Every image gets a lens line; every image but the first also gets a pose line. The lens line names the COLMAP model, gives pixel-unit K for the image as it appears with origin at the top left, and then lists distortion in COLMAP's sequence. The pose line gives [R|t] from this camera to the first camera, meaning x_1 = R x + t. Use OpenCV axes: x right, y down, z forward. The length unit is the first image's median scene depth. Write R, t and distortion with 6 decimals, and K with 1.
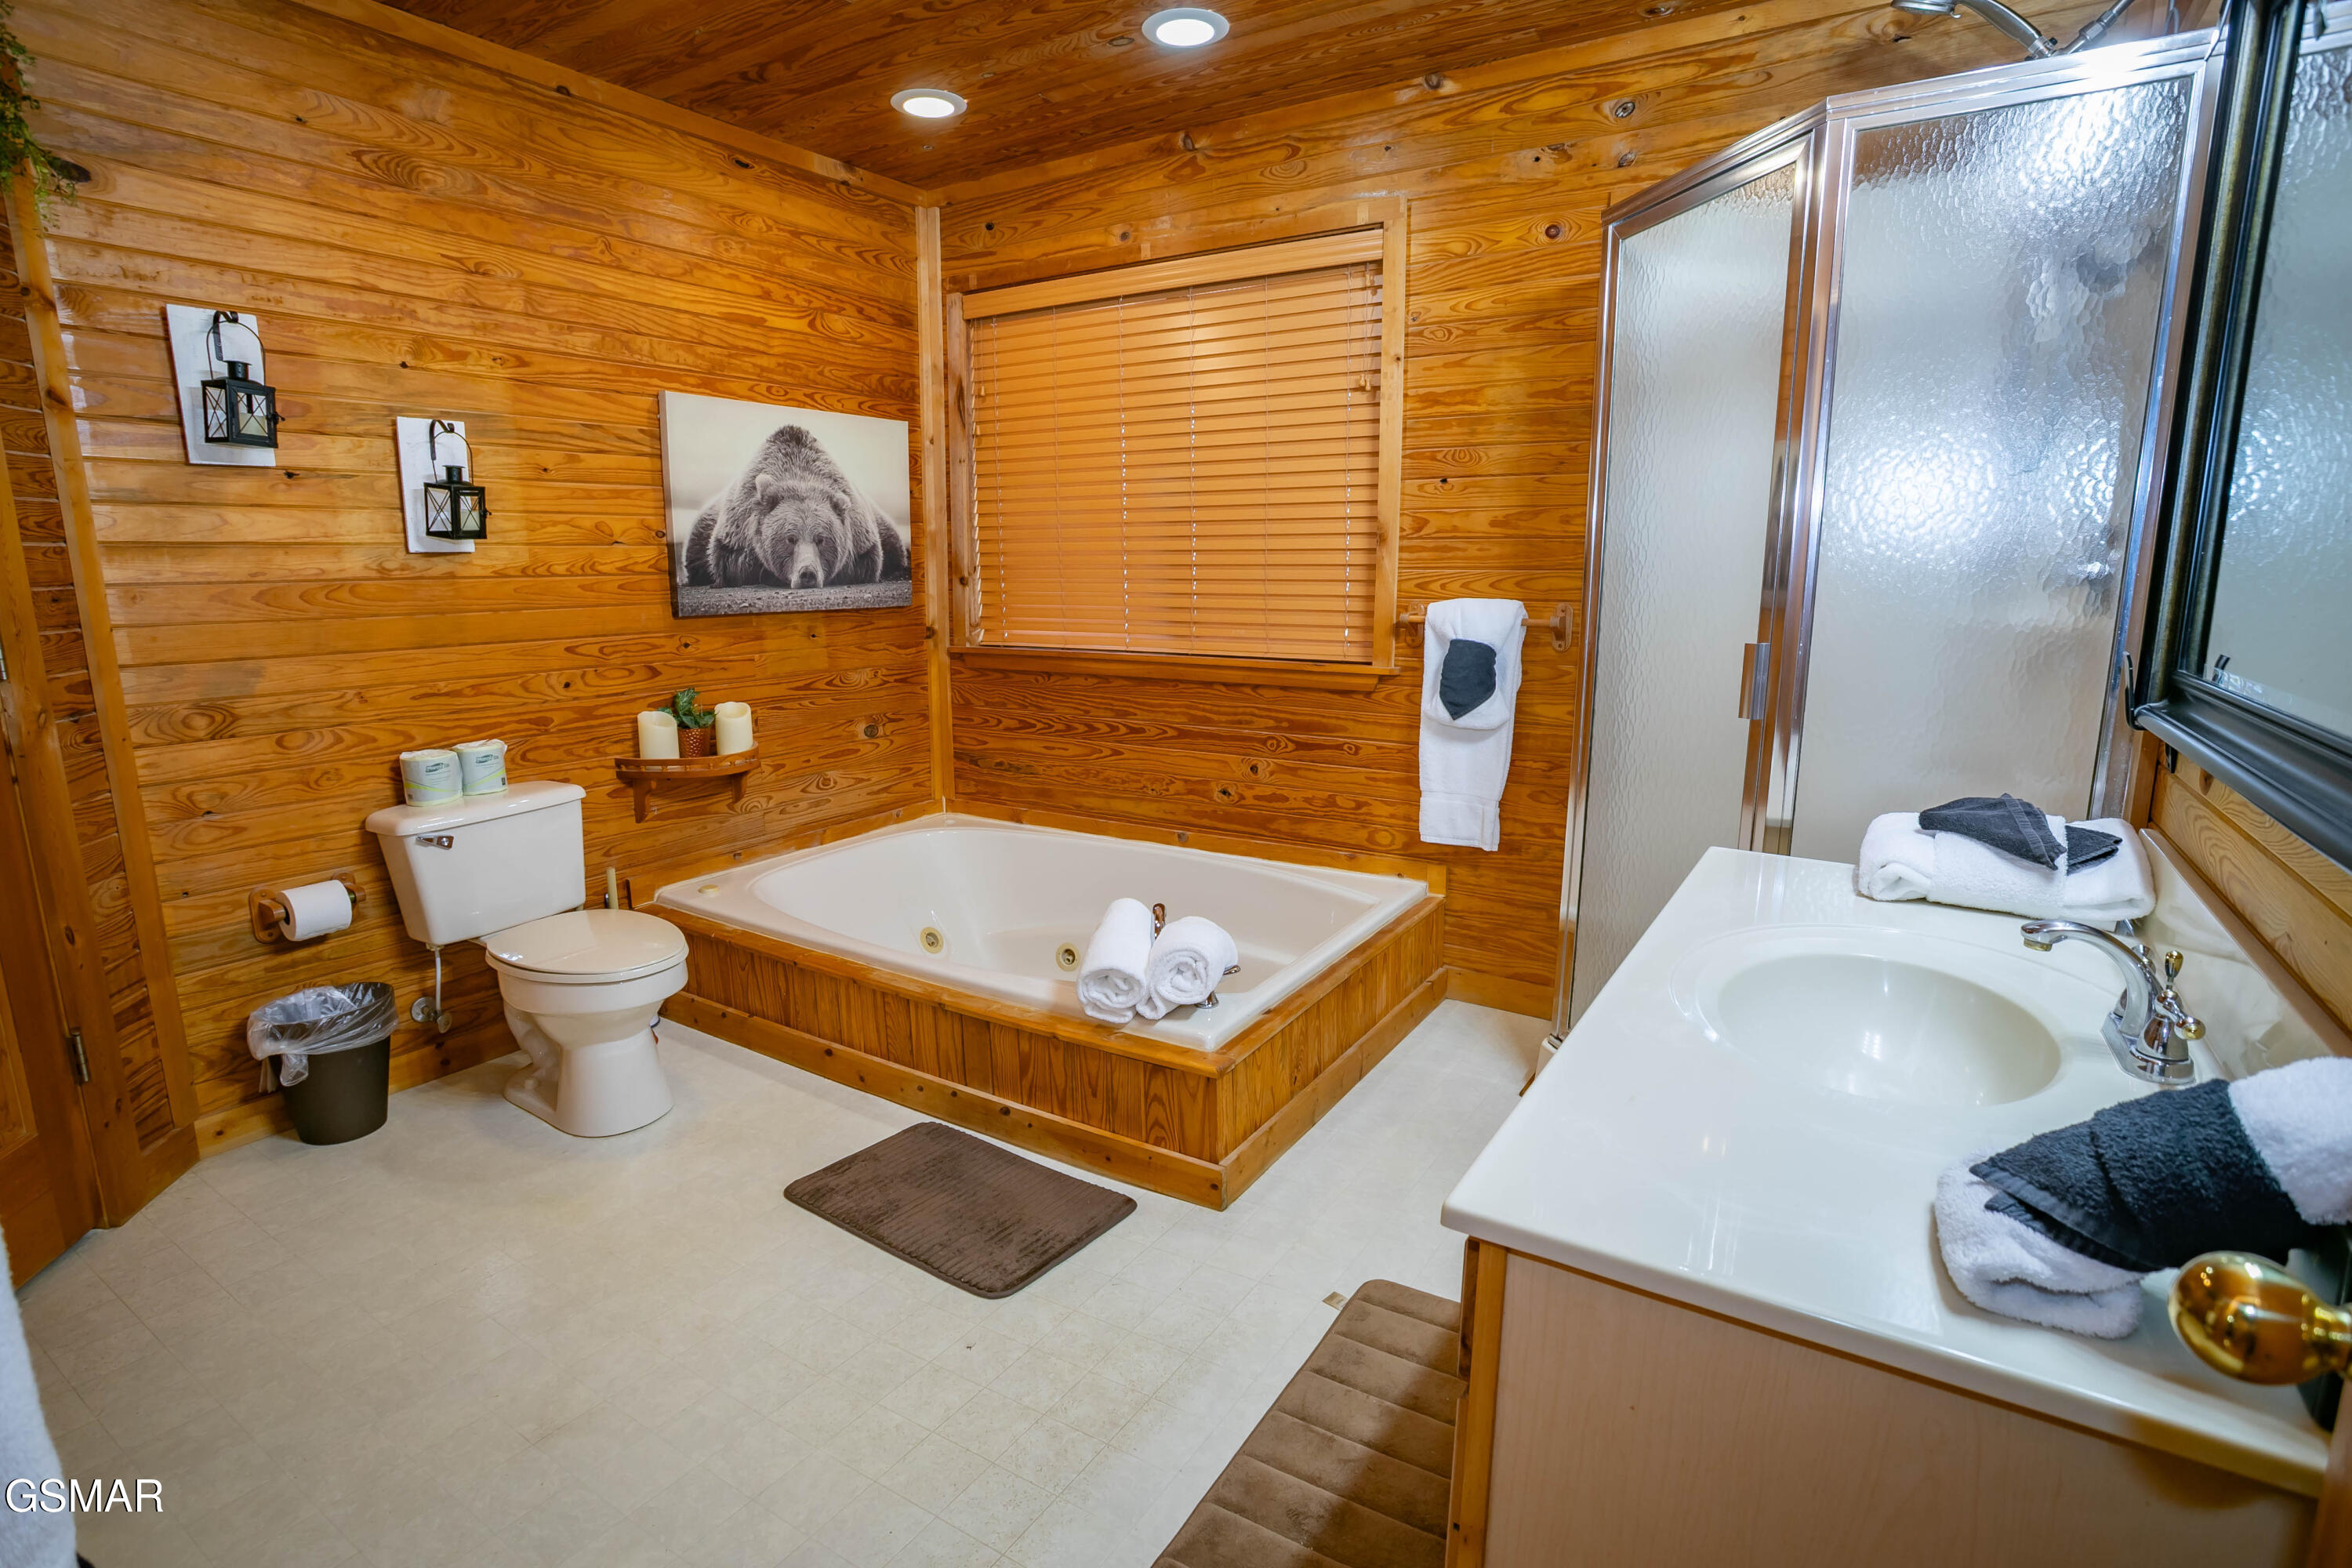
lens RADIAL K [[1178.0, 0, 1118.8], [0, 1178.0, 722.5], [0, 0, 1]] dist [-0.036316, 0.034674]
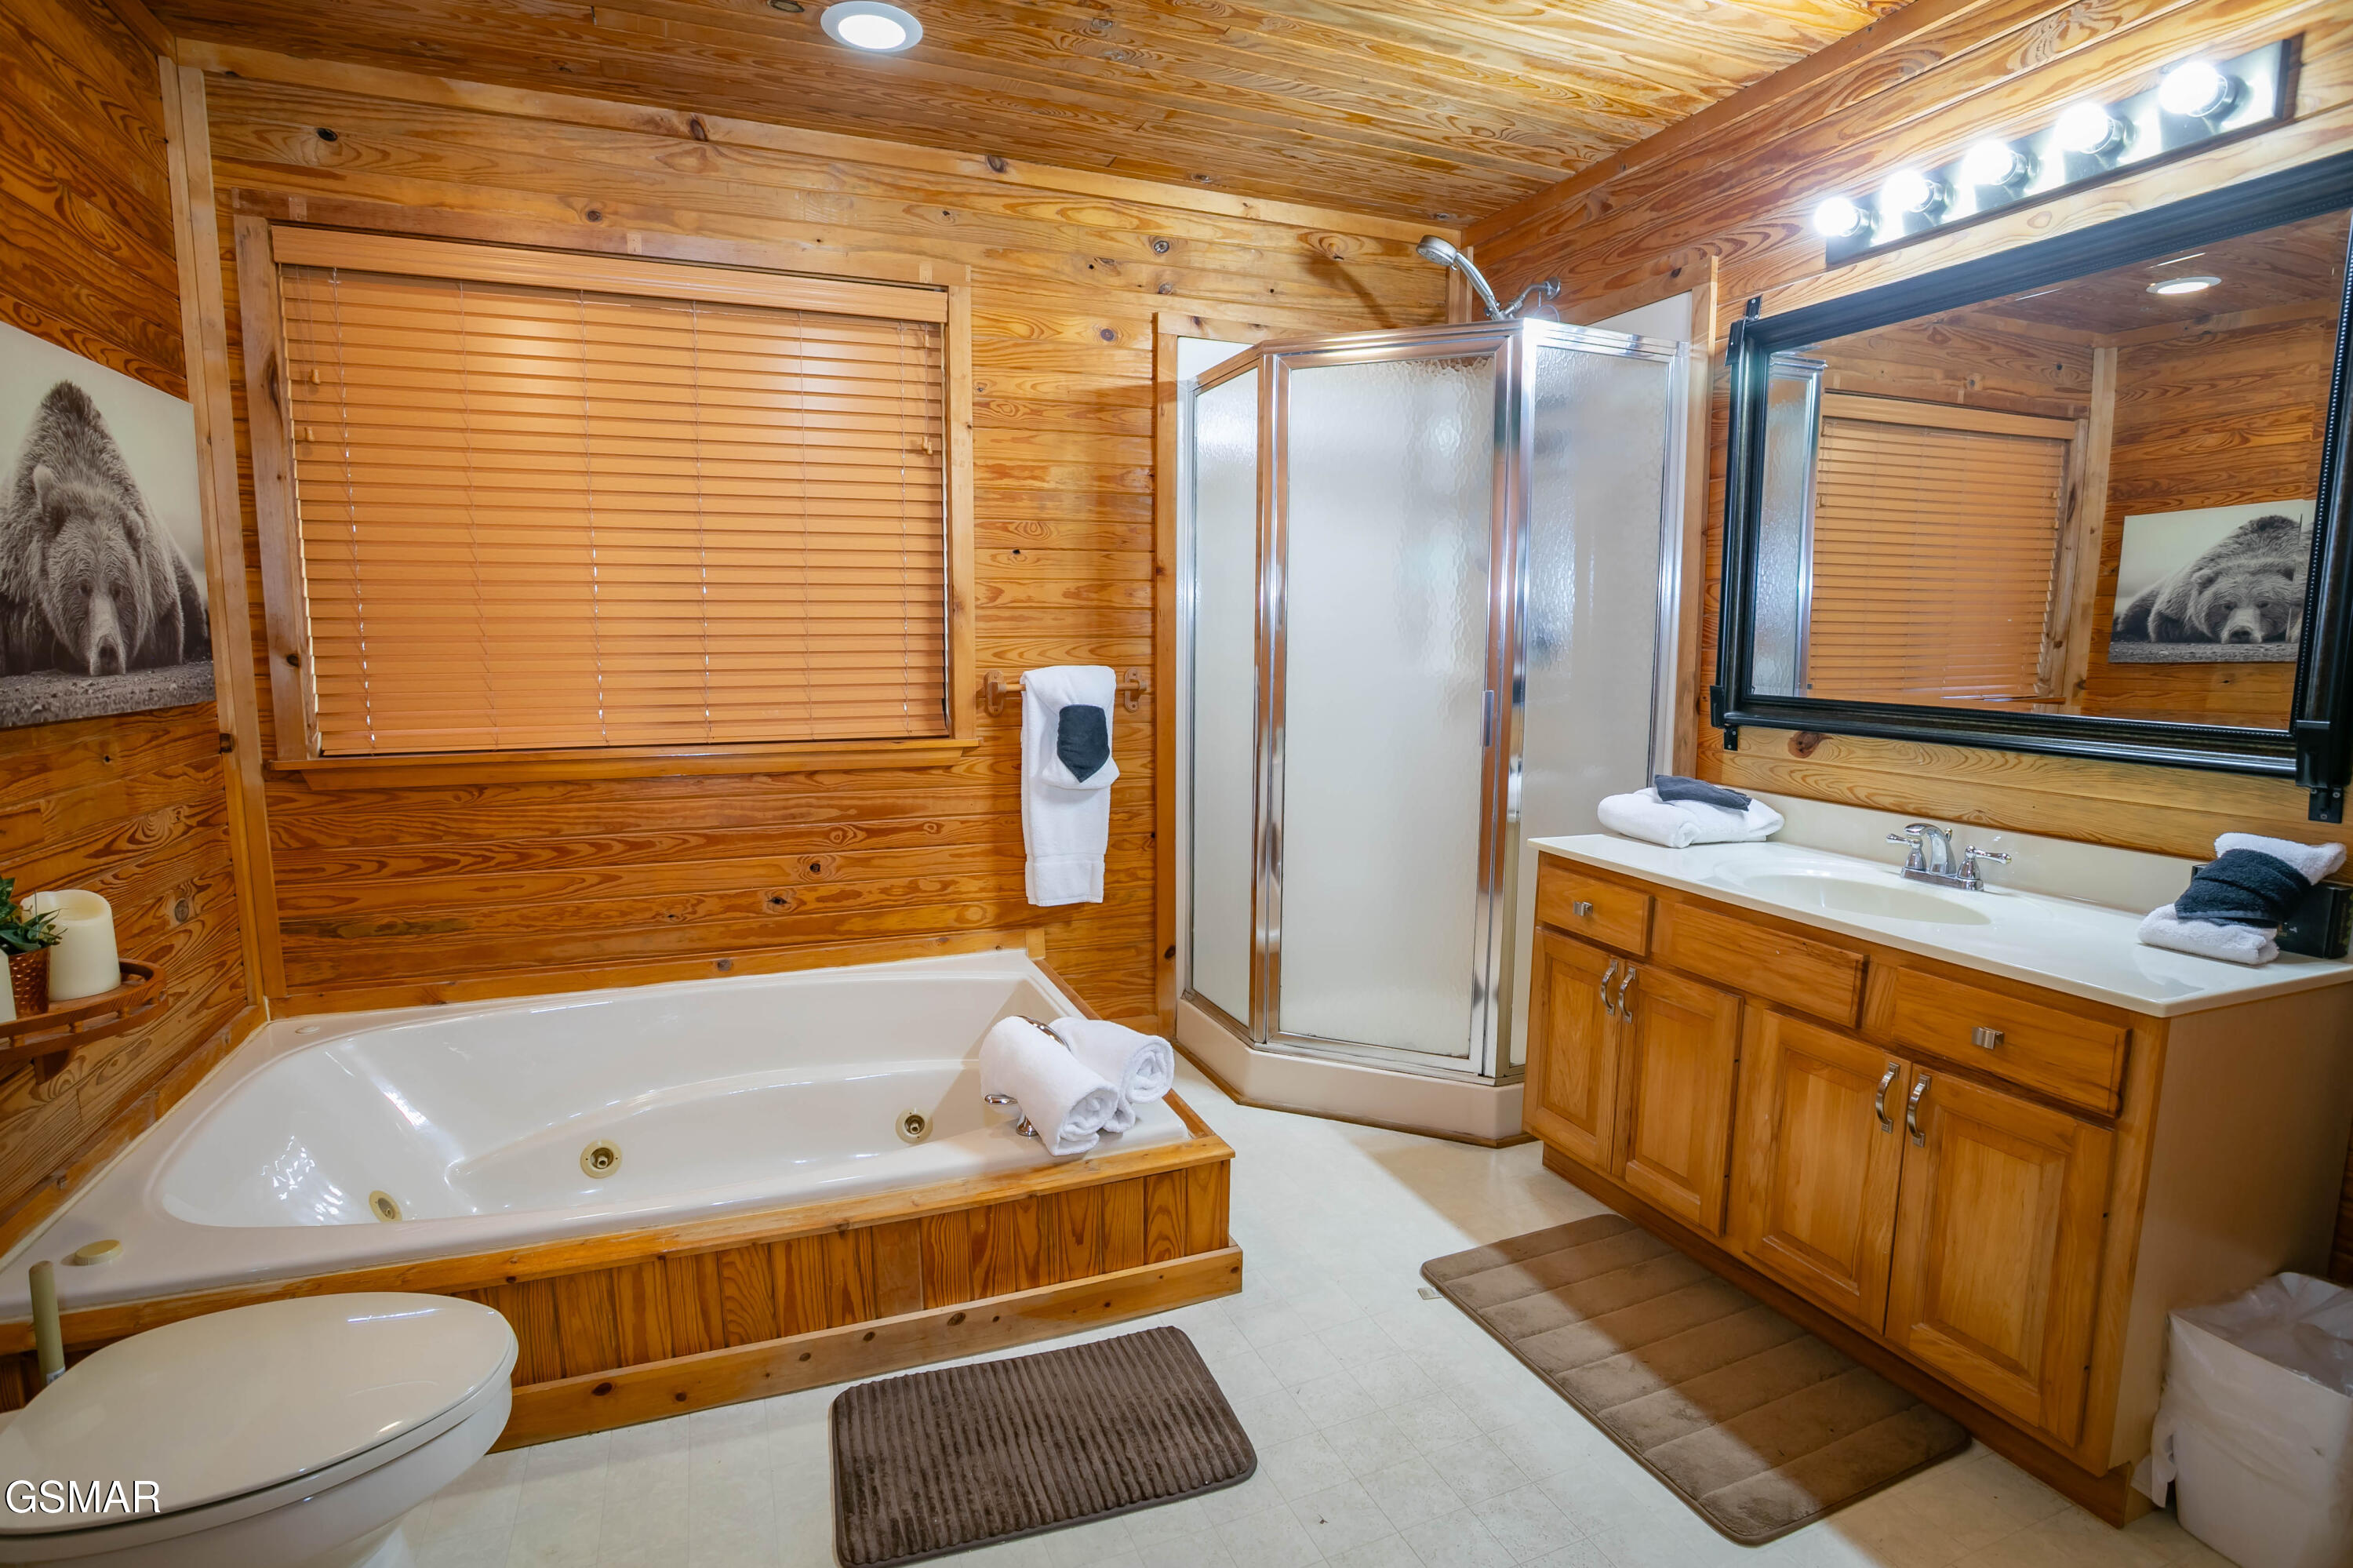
lens RADIAL K [[1169.7, 0, 1182.3], [0, 1169.7, 747.8], [0, 0, 1]] dist [-0.055197, 0.033115]
pose [[0.583097, -0.075682, 0.808870, -0.430382], [0.108348, 0.994001, 0.014899, -0.033060], [-0.805145, 0.078952, 0.587799, 0.275018]]
